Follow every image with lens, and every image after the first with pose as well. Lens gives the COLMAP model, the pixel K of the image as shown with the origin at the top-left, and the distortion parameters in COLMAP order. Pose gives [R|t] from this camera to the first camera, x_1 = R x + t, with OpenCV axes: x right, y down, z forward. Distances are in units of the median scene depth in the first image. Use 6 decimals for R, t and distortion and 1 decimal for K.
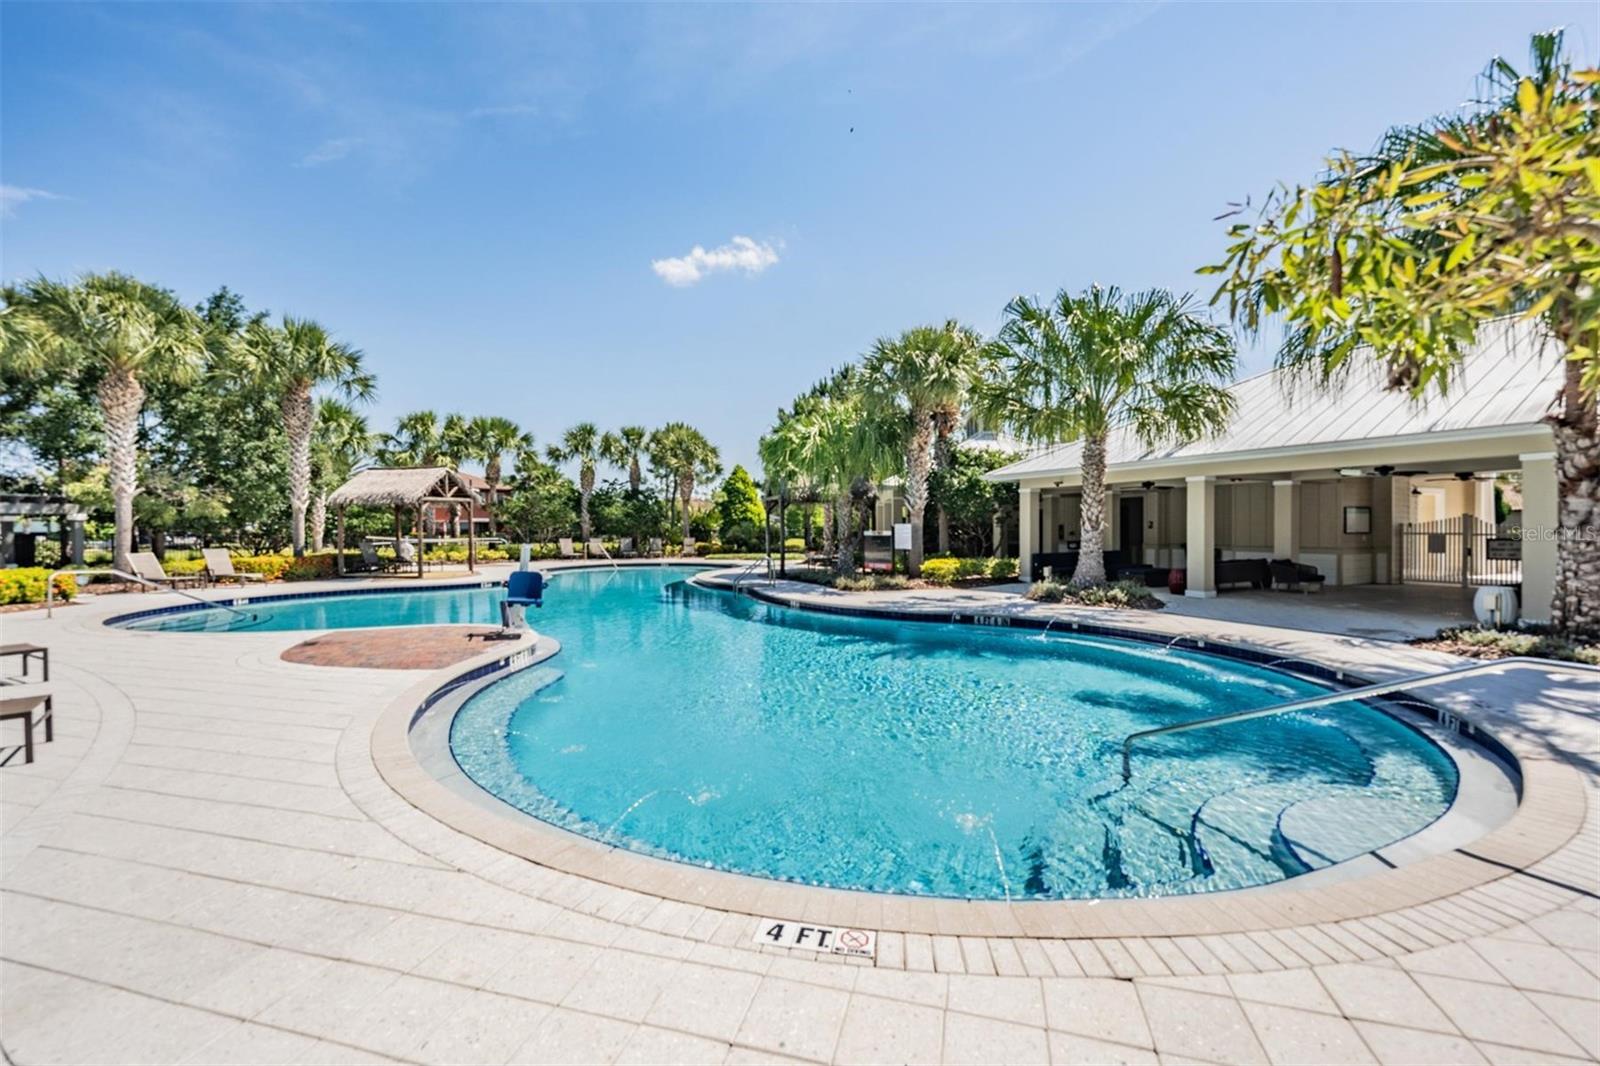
lens RADIAL K [[678.0, 0, 800.0], [0, 678.0, 533.0], [0, 0, 1]] dist [-0.000206, -0.000209]
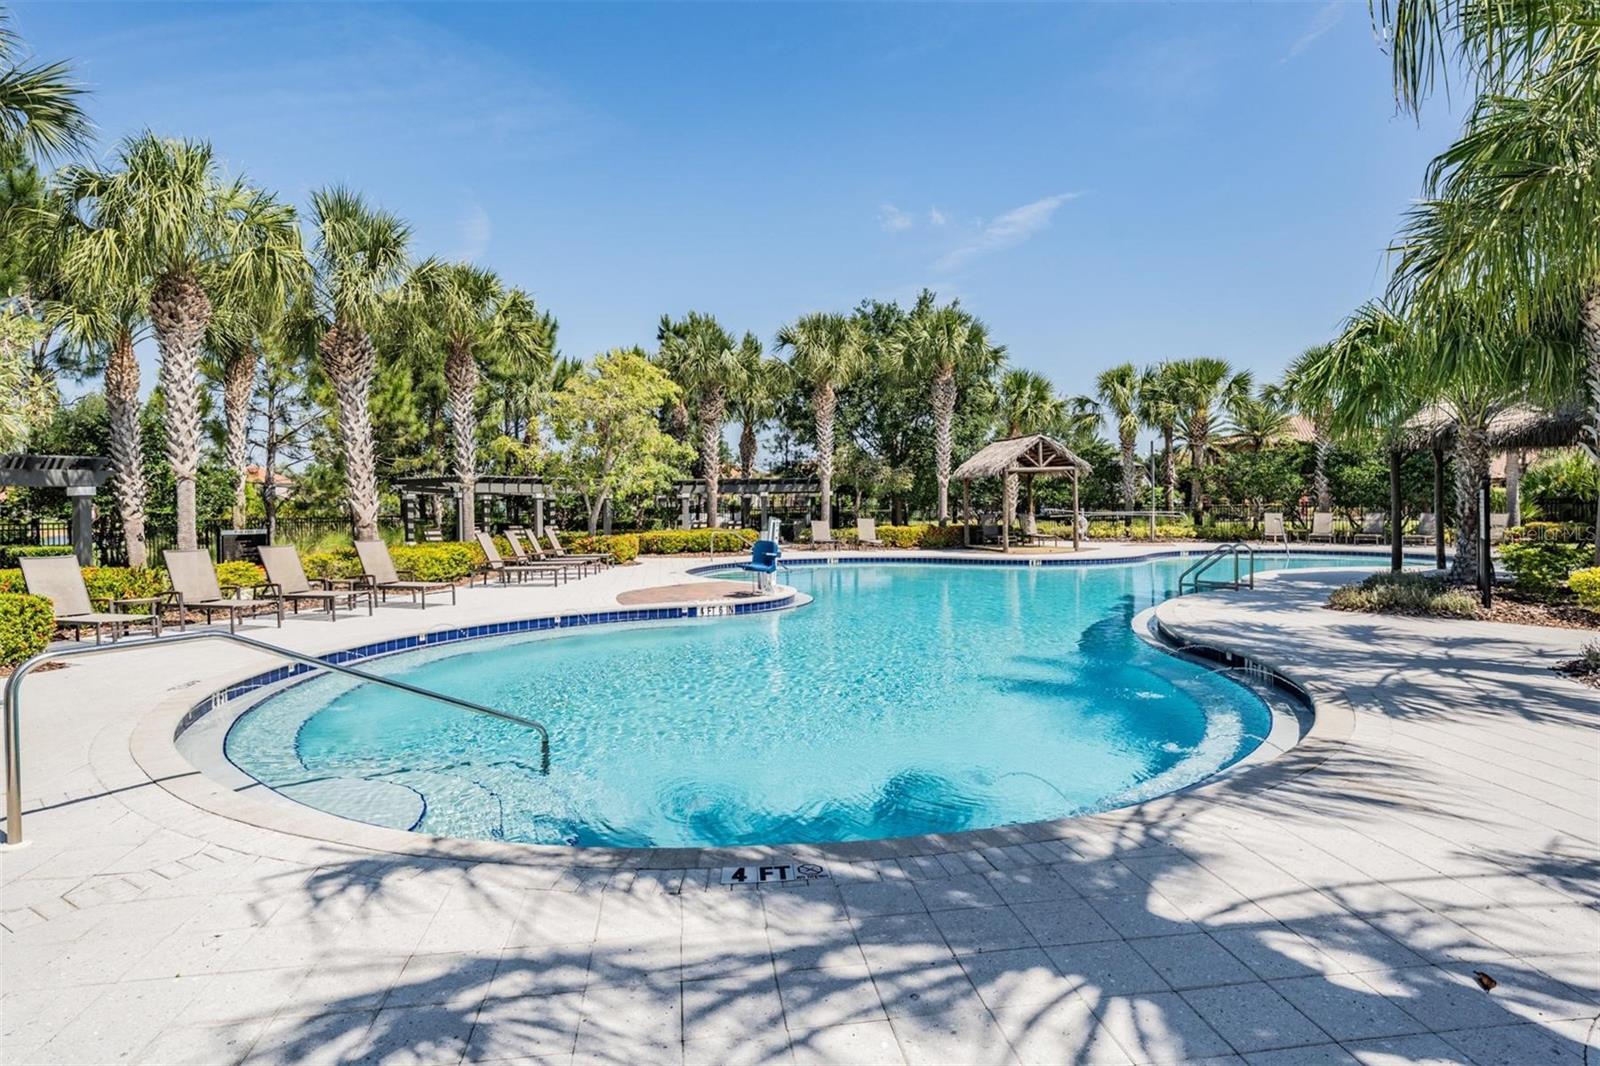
lens RADIAL K [[886.5, 0, 800.0], [0, 886.5, 533.0], [0, 0, 1]] dist [-0.003238, -0.000619]
pose [[0.364596, 0.034440, -0.930529, 0.477410], [0.001145, 0.999298, 0.037434, -0.008348], [0.931165, -0.014714, 0.364301, 0.247933]]
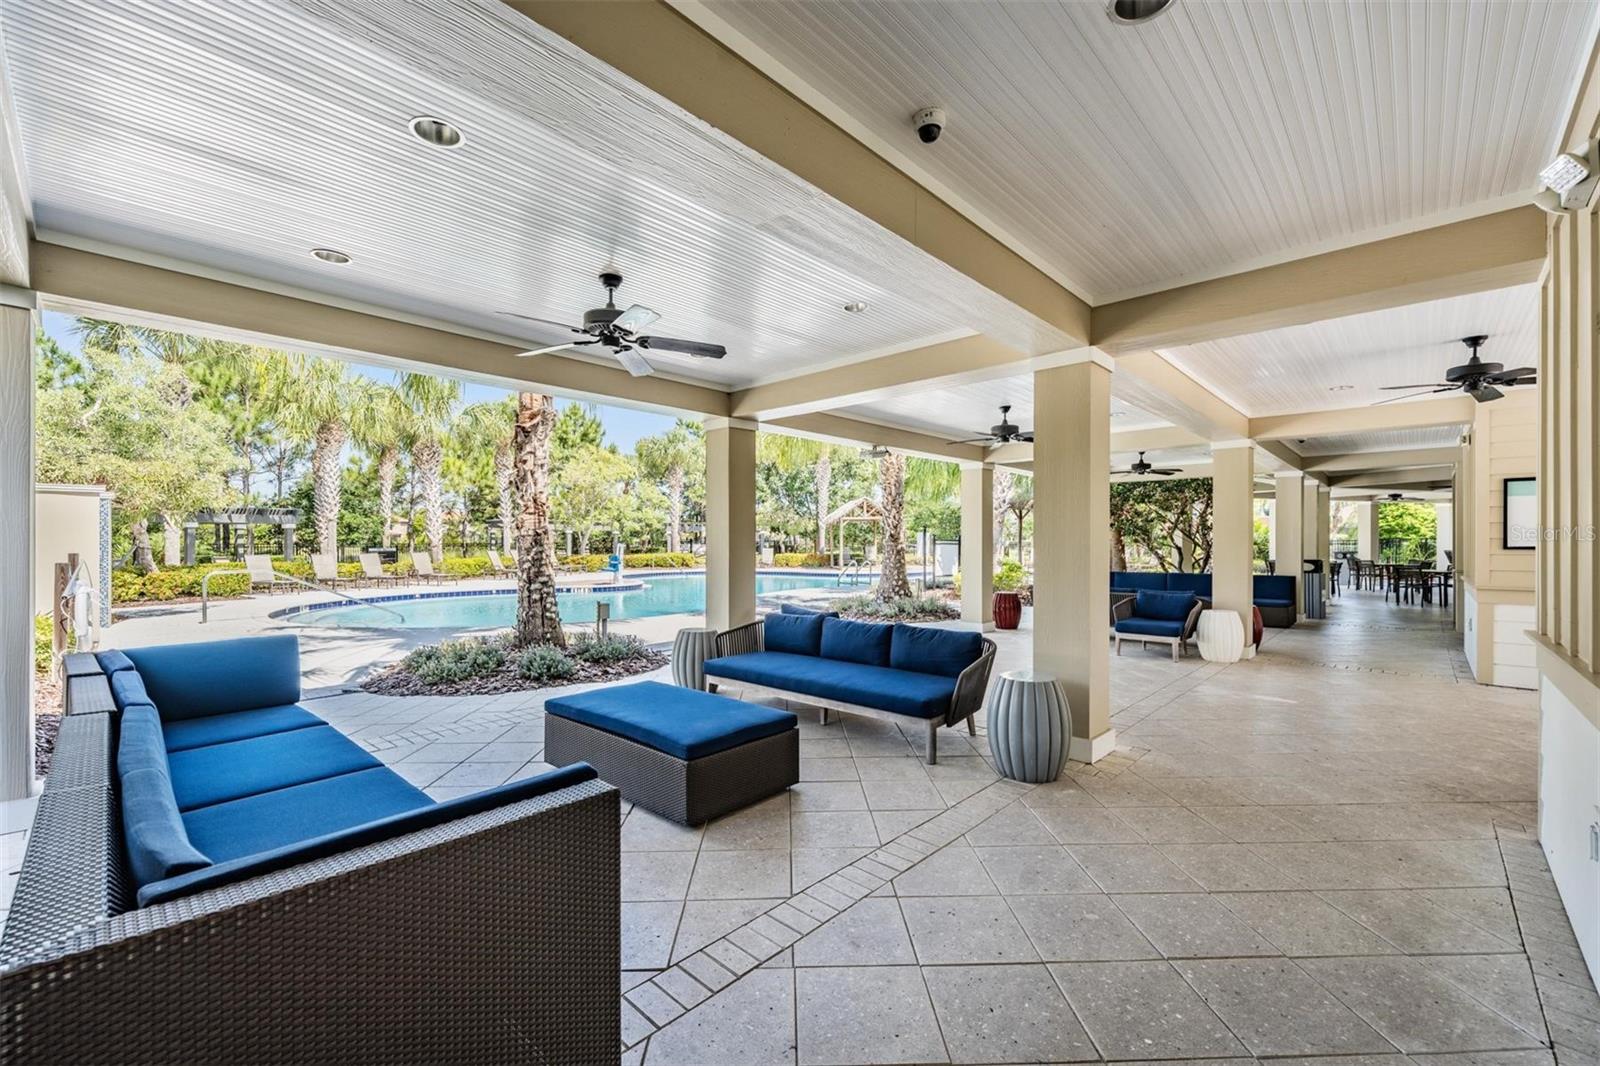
lens RADIAL K [[669.6, 0, 800.0], [0, 669.6, 533.0], [0, 0, 1]] dist [0.000400, 0.000006]
pose [[0.295828, -0.003038, -0.955236, 0.858273], [-0.009374, 0.999938, -0.006083, -0.006617], [0.955195, 0.010754, 0.295781, 0.436844]]
